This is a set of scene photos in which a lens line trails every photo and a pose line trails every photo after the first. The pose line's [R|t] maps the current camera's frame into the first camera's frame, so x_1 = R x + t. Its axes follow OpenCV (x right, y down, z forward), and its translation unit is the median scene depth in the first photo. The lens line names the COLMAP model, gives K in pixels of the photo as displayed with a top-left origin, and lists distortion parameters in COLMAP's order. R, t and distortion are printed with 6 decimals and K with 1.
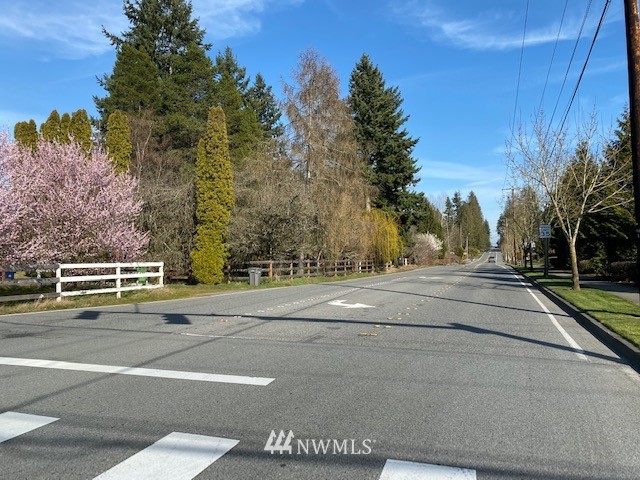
lens RADIAL K [[478.8, 0, 320.0], [0, 478.8, 240.0], [0, 0, 1]] dist [0.000325, -0.005360]
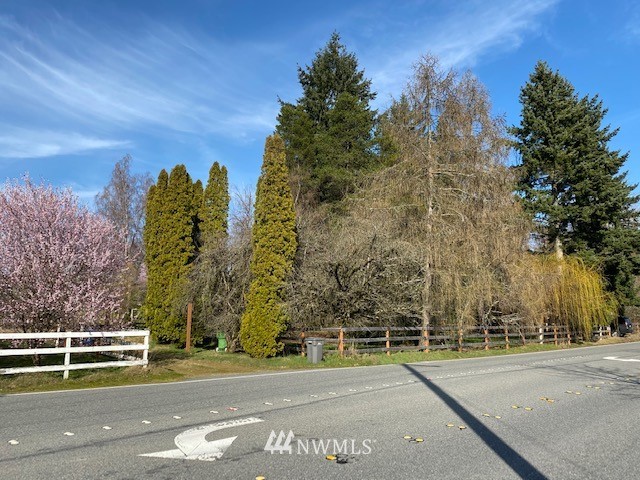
lens RADIAL K [[484.6, 0, 322.0], [0, 484.6, 230.7], [0, 0, 1]] dist [0.007819, -0.000272]
pose [[0.897542, -0.072659, -0.434901, 0.205428], [0.011232, 0.989777, -0.142180, 0.001854], [0.440786, 0.122728, 0.889183, 0.326617]]
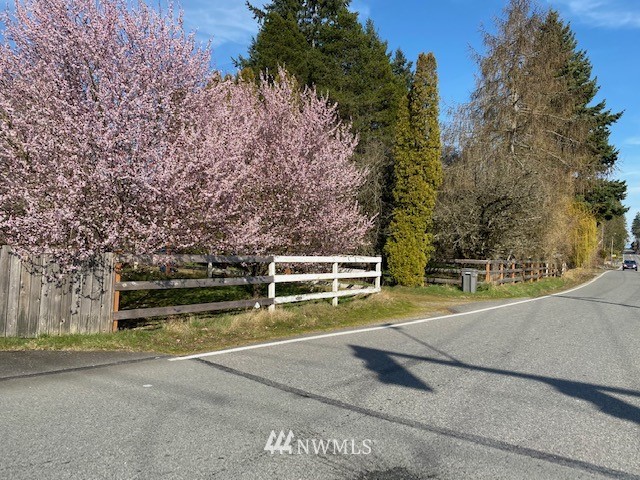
lens RADIAL K [[477.3, 0, 324.1], [0, 477.3, 237.3], [0, 0, 1]] dist [0.054564, -0.063883]
pose [[0.977419, 0.049630, -0.205399, -0.207635], [-0.046298, 0.998707, 0.020998, 0.004483], [0.206176, -0.011014, 0.978453, 0.219985]]
